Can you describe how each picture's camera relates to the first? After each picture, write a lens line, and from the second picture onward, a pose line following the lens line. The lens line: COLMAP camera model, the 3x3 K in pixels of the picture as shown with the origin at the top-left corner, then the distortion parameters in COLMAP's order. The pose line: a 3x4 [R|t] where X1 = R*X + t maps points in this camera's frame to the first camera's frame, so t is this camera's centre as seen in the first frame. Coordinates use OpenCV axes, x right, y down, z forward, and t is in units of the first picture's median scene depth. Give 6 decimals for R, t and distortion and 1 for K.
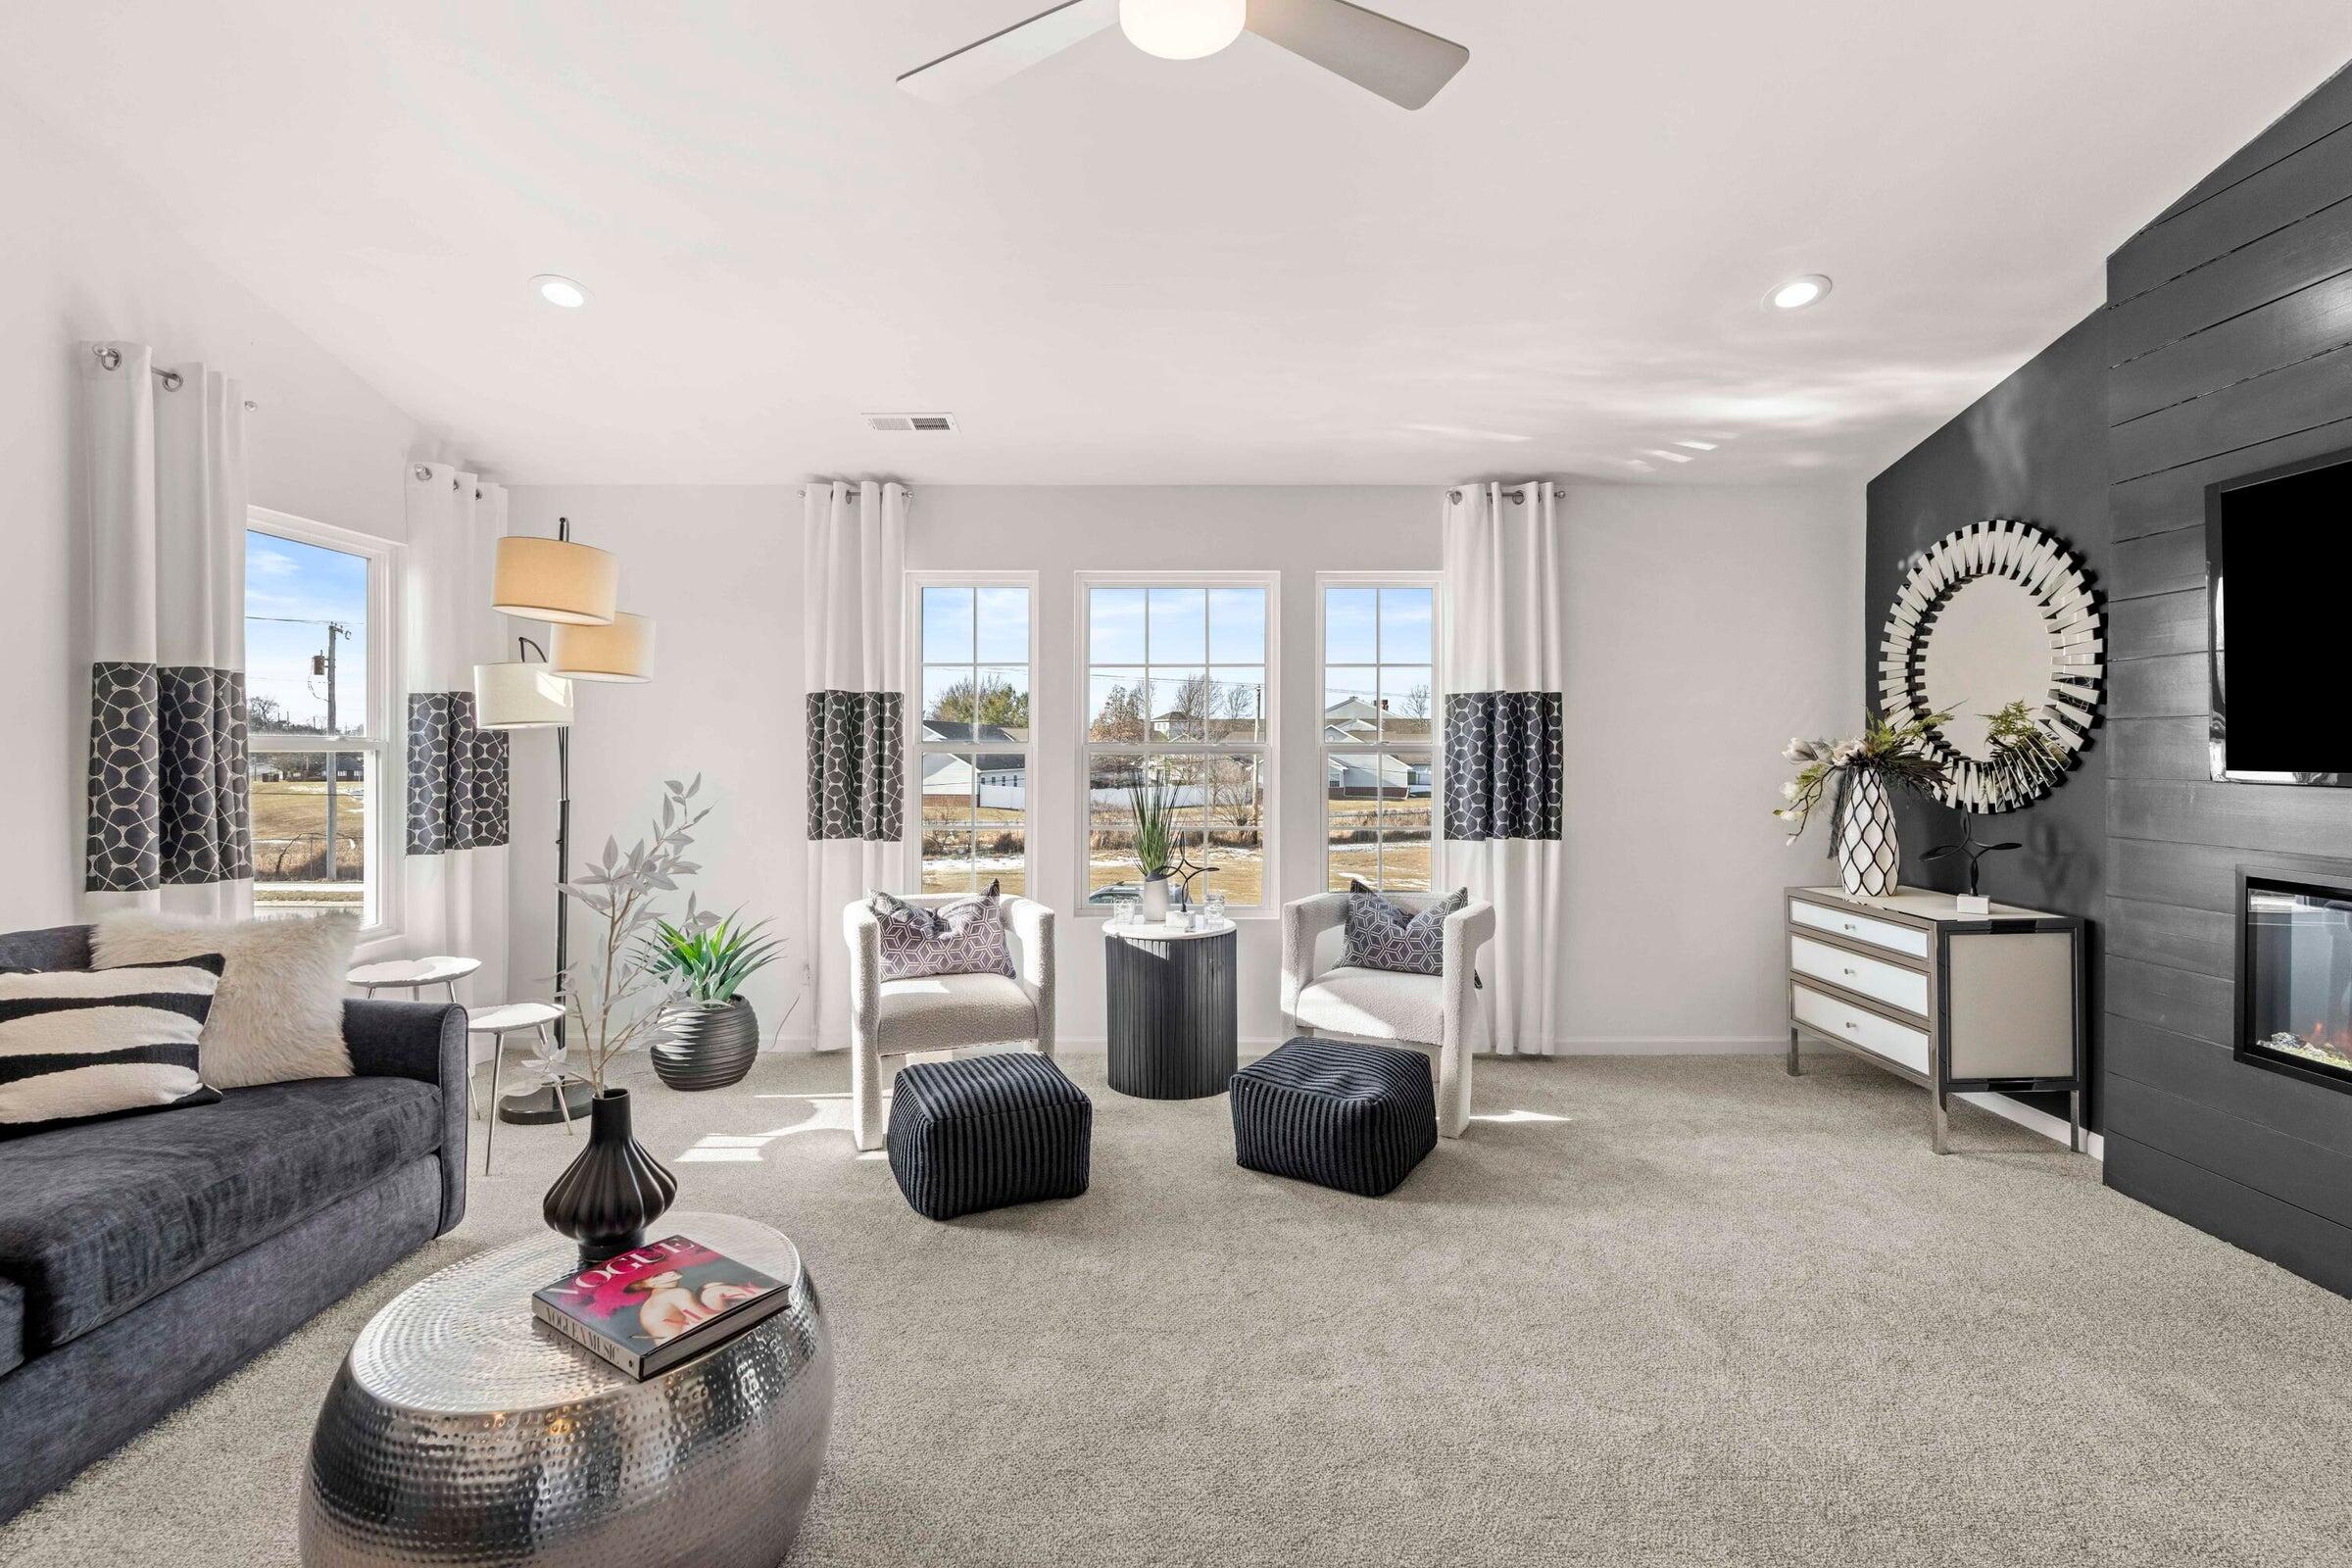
lens RADIAL K [[1076.4, 0, 1177.0], [0, 1076.4, 748.1], [0, 0, 1]] dist [-0.007423, 0.000738]
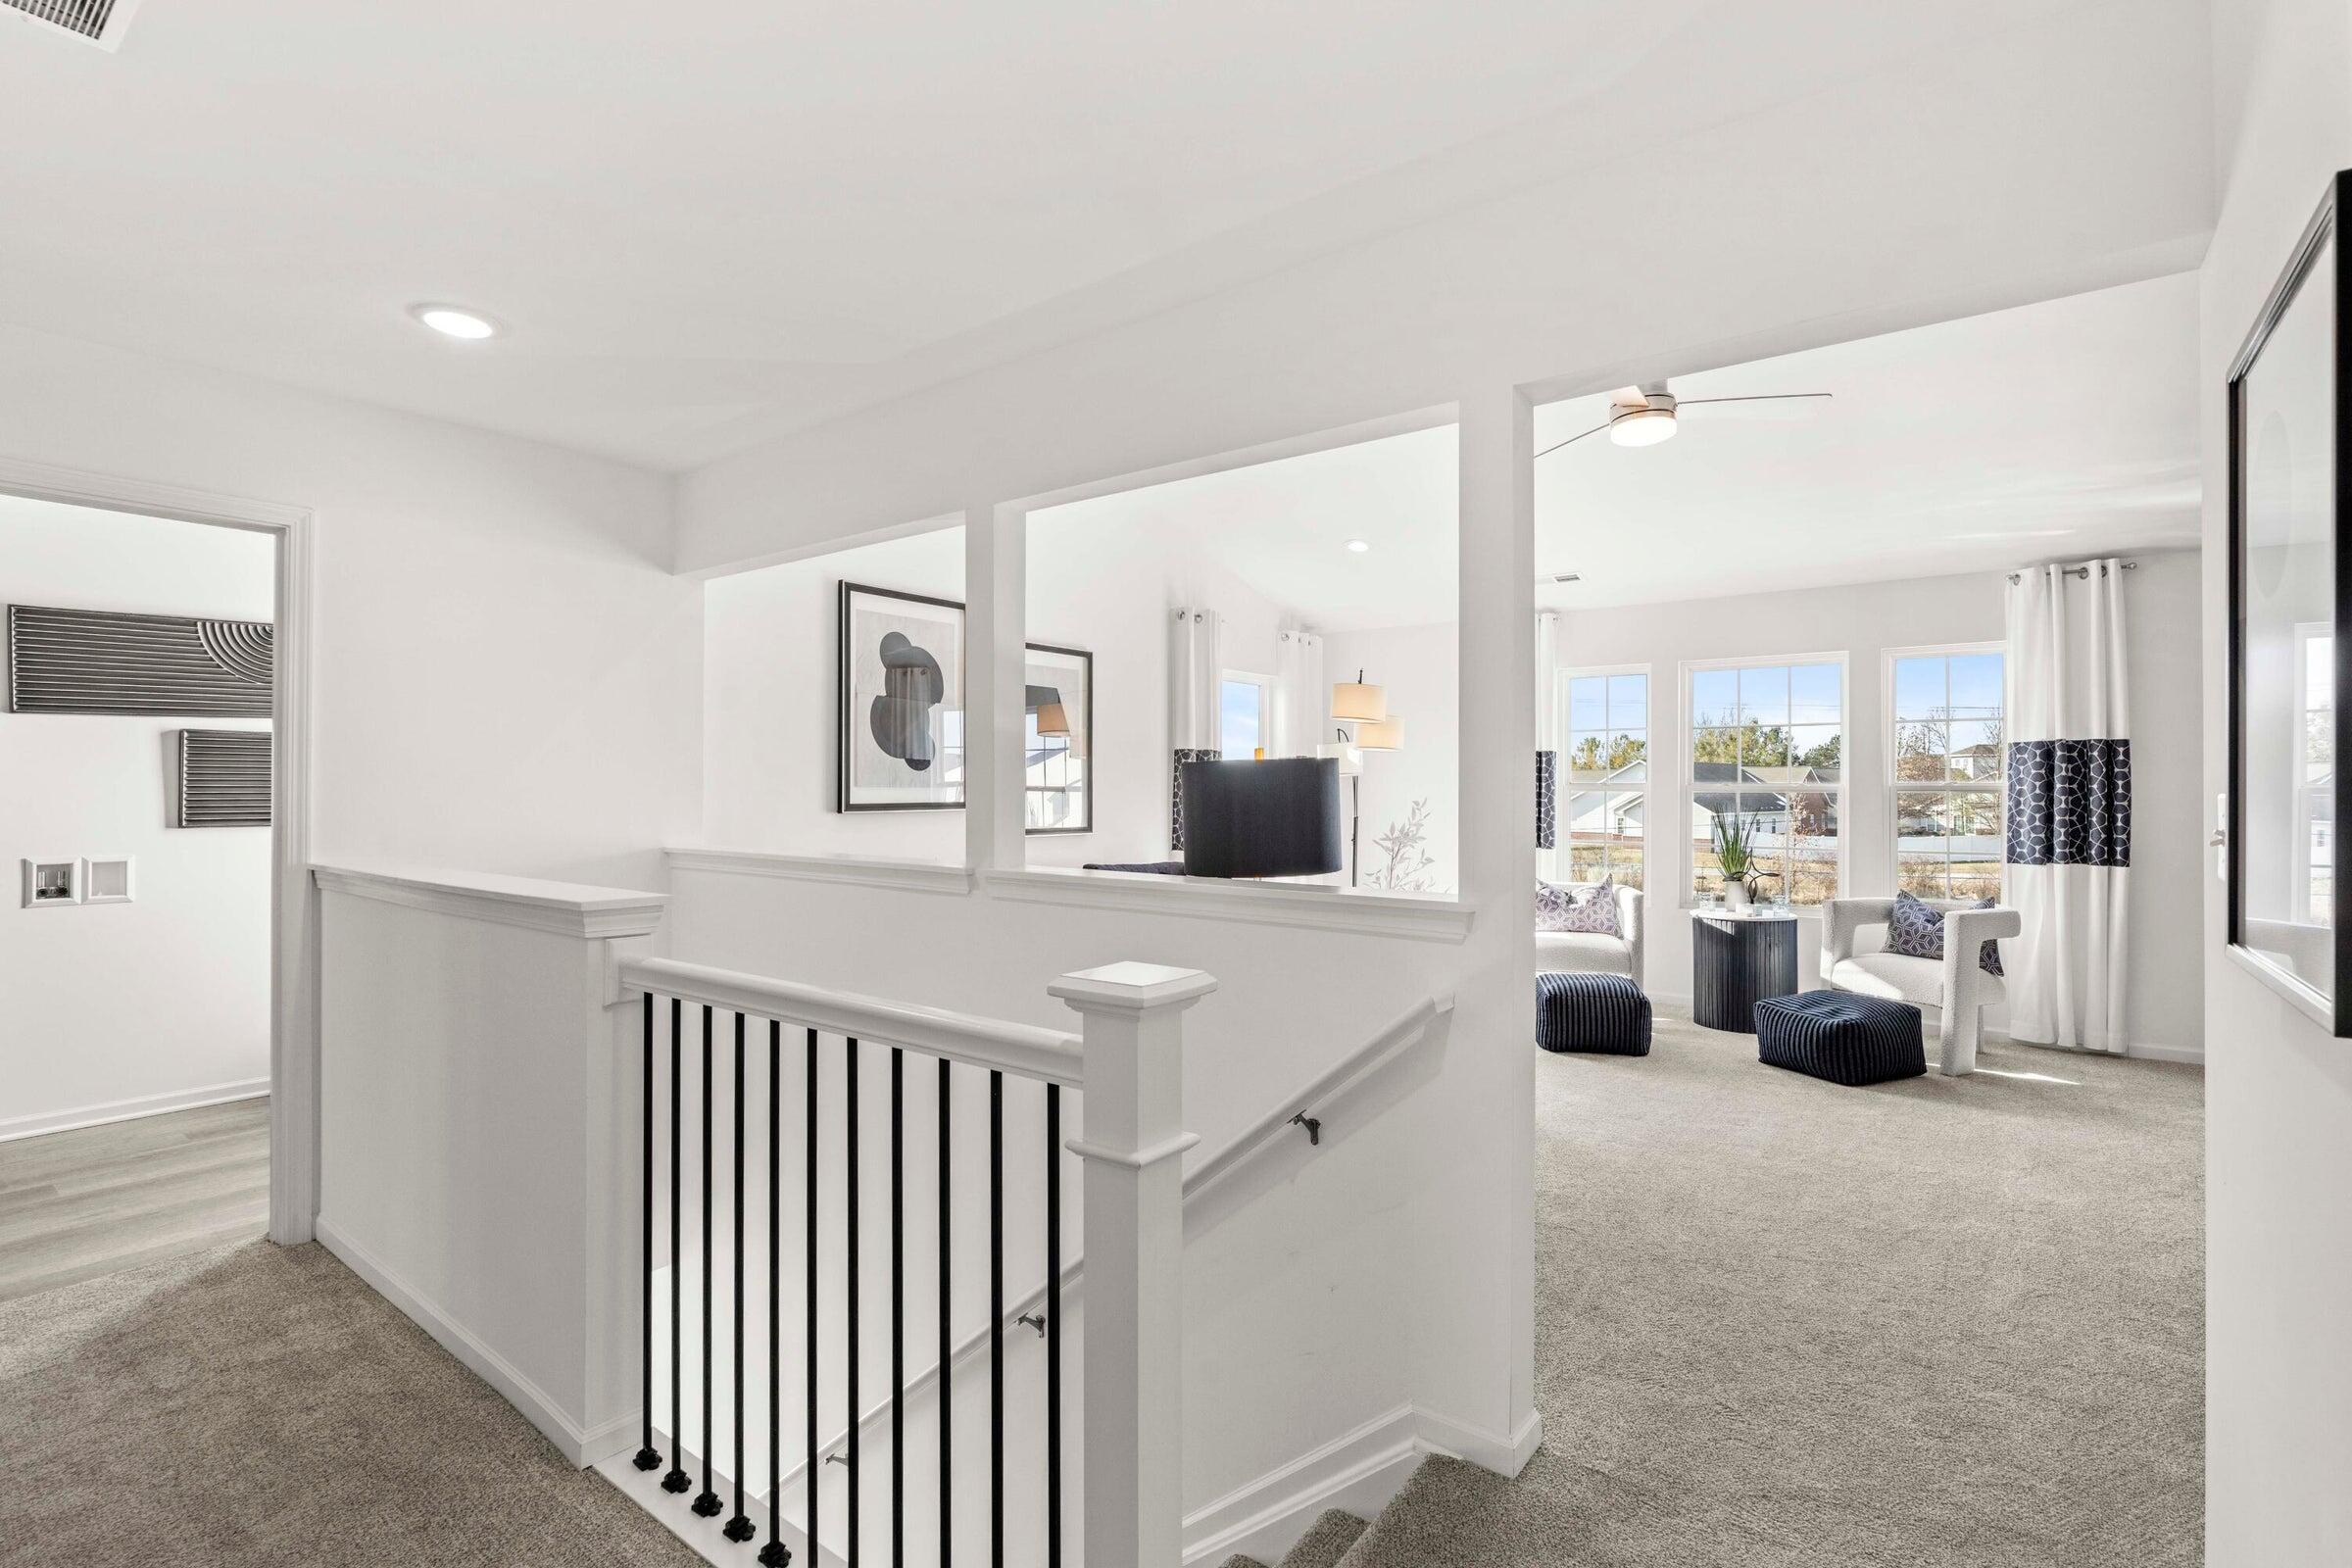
lens RADIAL K [[1076.4, 0, 1169.4], [0, 1076.4, 778.2], [0, 0, 1]] dist [-0.007423, 0.000738]
pose [[0.792529, -0.005628, -0.609809, 0.251404], [-0.000649, 0.999949, -0.010073, 0.002383], [0.609834, 0.008379, 0.792485, -0.556118]]
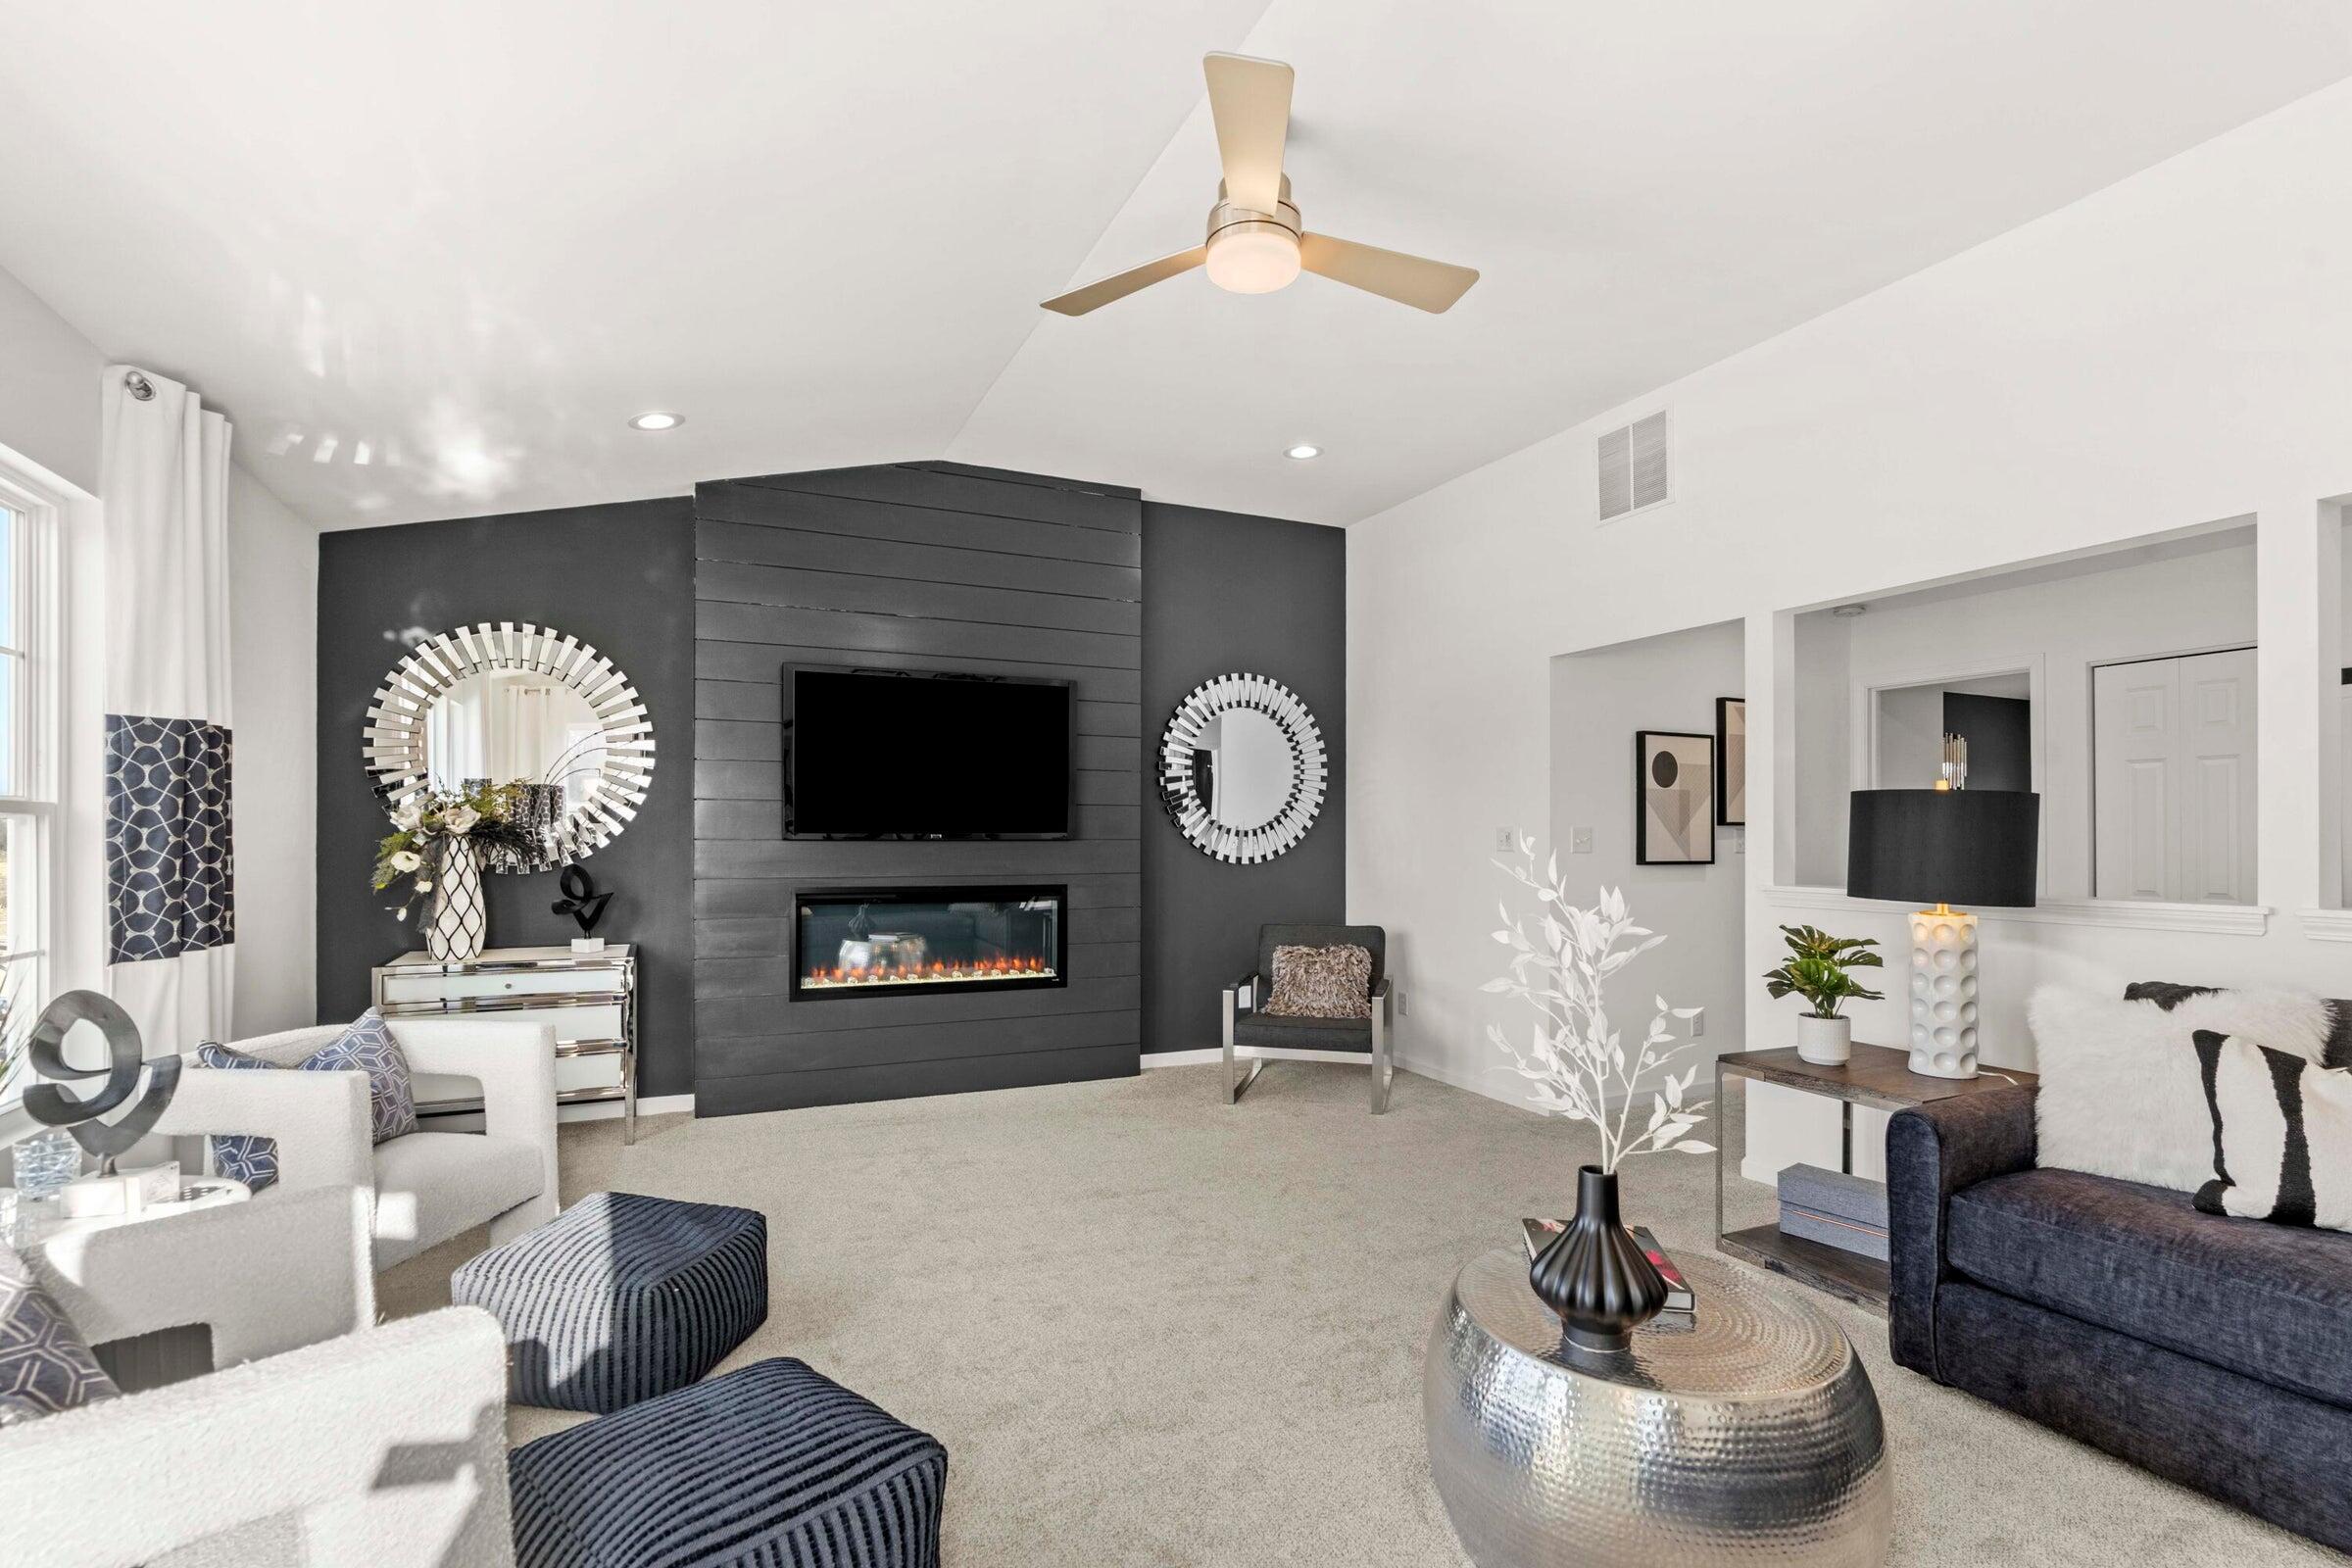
lens RADIAL K [[1076.4, 0, 1177.6], [0, 1076.4, 808.3], [0, 0, 1]] dist [-0.007423, 0.000738]
pose [[-0.419767, 0.021972, 0.907366, -0.547326], [0.004031, 0.999742, -0.022344, 0.016751], [-0.907623, -0.005721, -0.419748, 0.762093]]
